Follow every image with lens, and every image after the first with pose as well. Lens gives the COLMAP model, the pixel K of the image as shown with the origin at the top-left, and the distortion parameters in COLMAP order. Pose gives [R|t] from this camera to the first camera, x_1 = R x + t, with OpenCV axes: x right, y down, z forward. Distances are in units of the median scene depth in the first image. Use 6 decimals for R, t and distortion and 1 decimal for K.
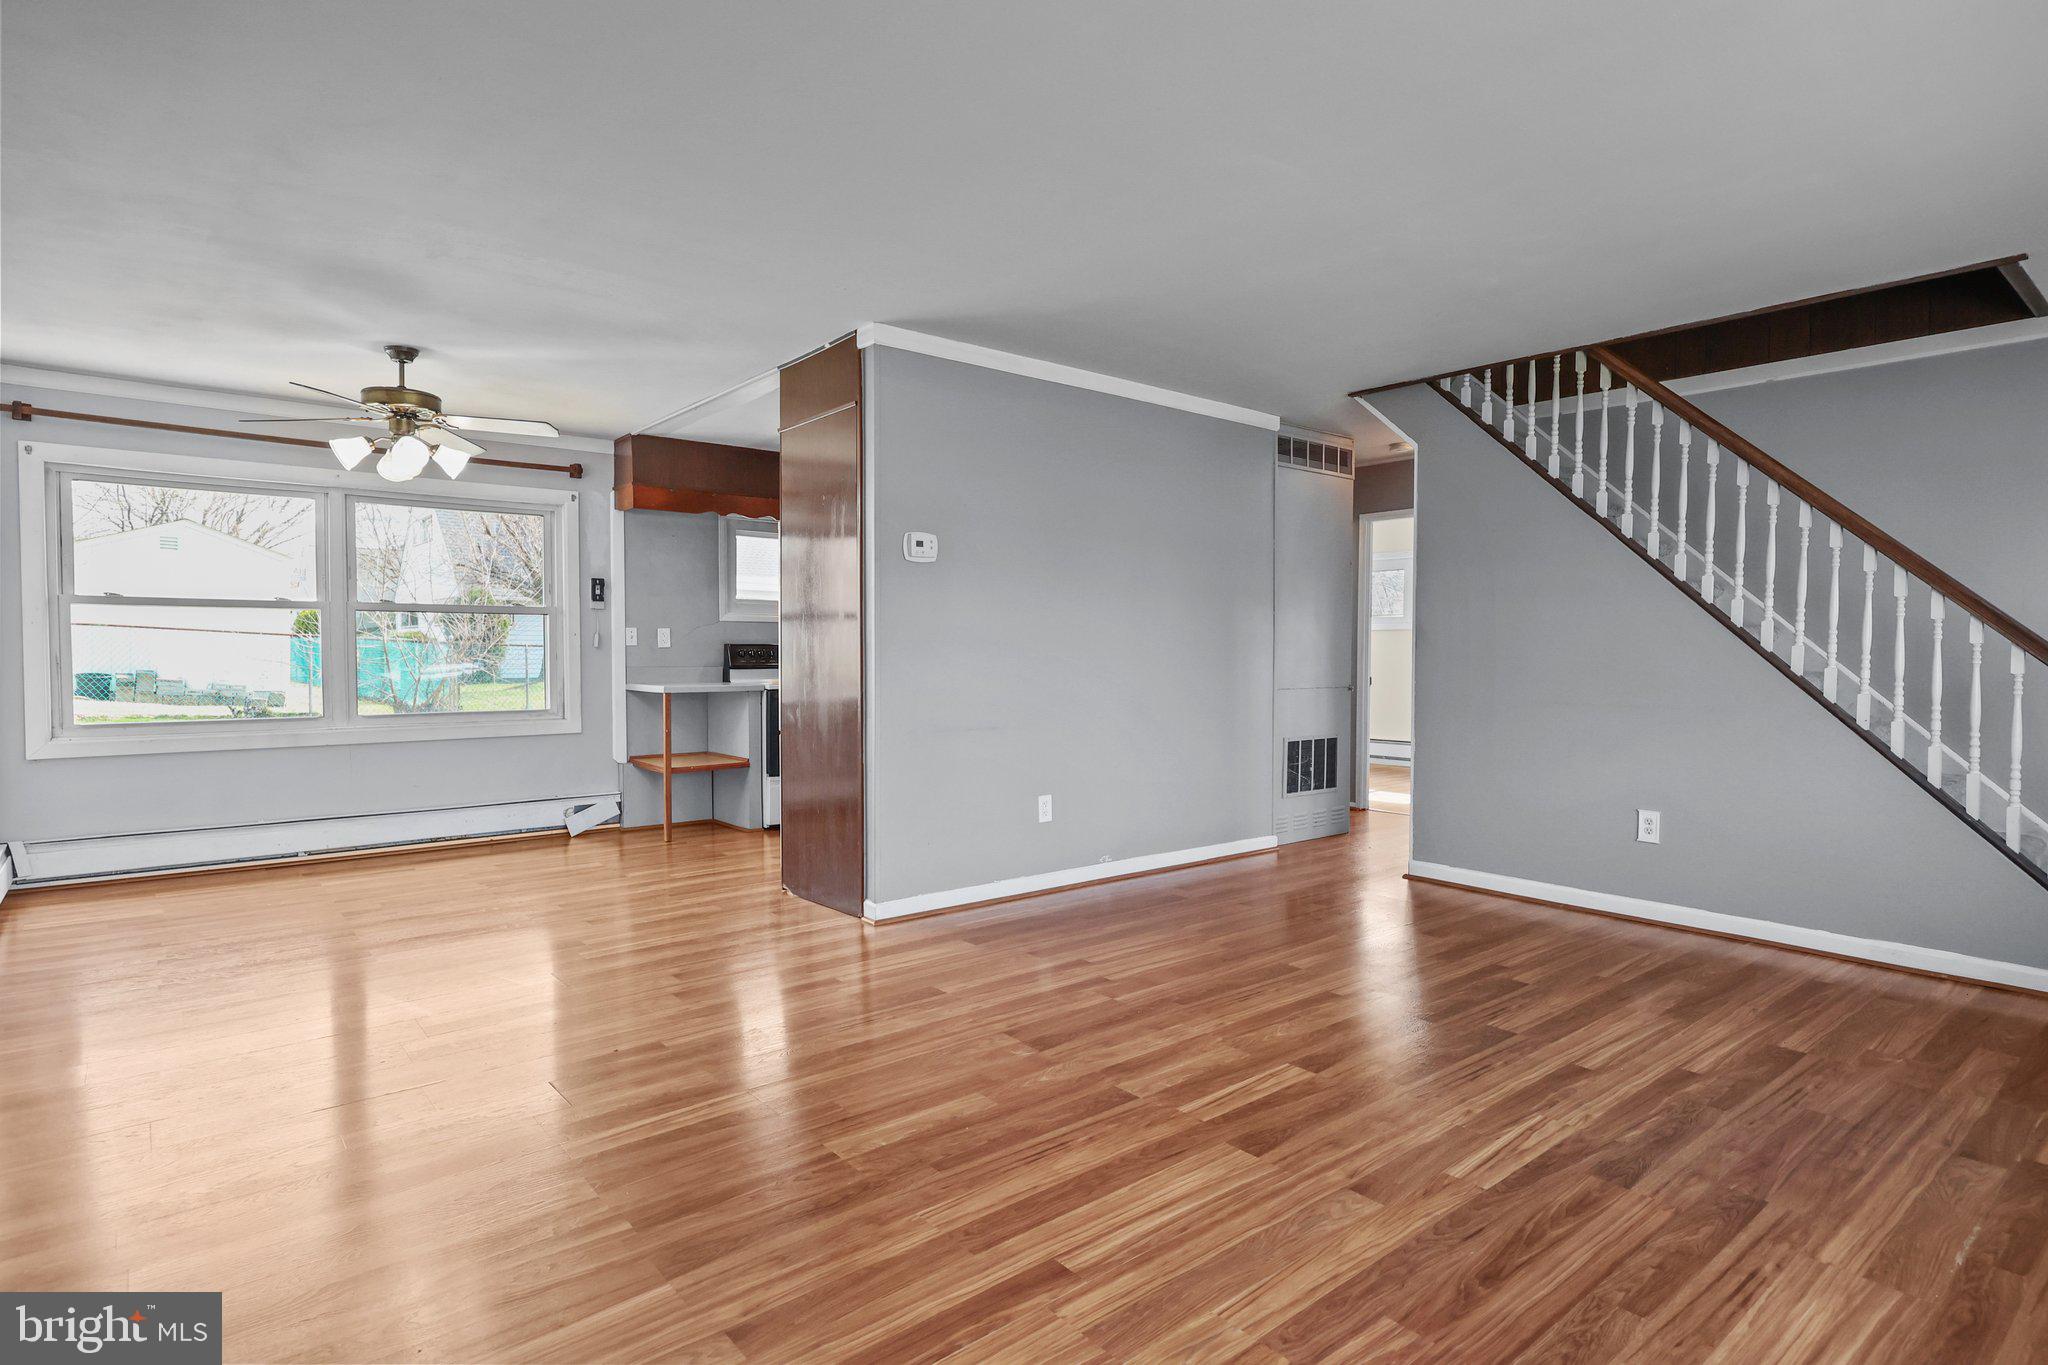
lens RADIAL K [[1075.5, 0, 1024.0], [0, 1075.5, 682.5], [0, 0, 1]] dist [0.004298, 0.000333]
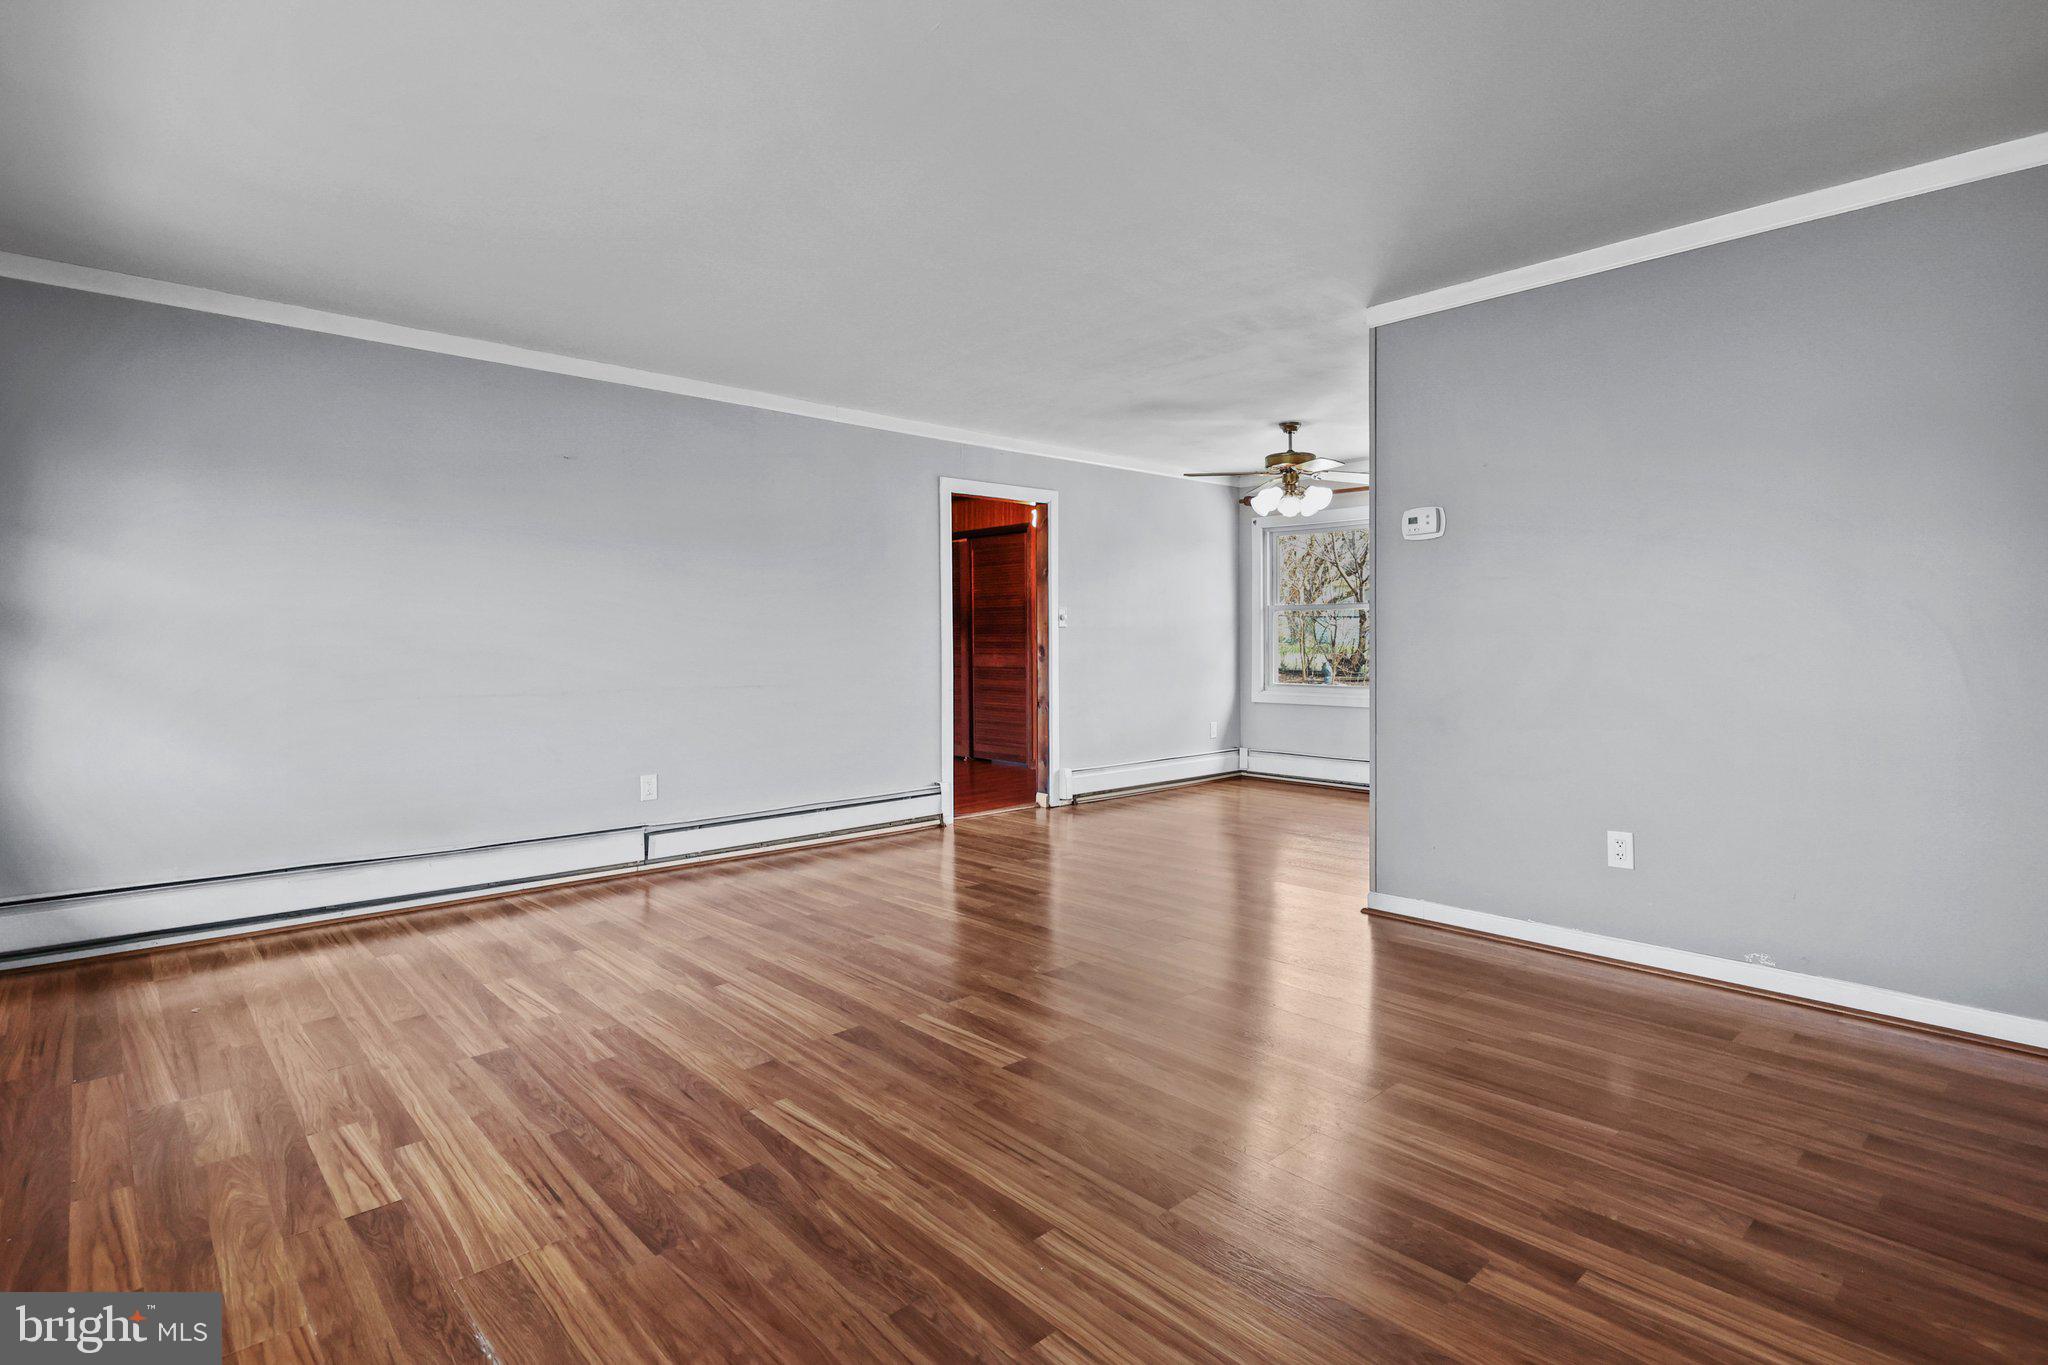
lens RADIAL K [[1016.7, 0, 1029.6], [0, 1016.7, 648.1], [0, 0, 1]] dist [0.000828, -0.000364]
pose [[0.053207, 0.004771, -0.998572, 0.784377], [-0.027151, 0.999626, 0.003329, -0.012349], [0.998214, 0.026935, 0.053317, 0.638341]]
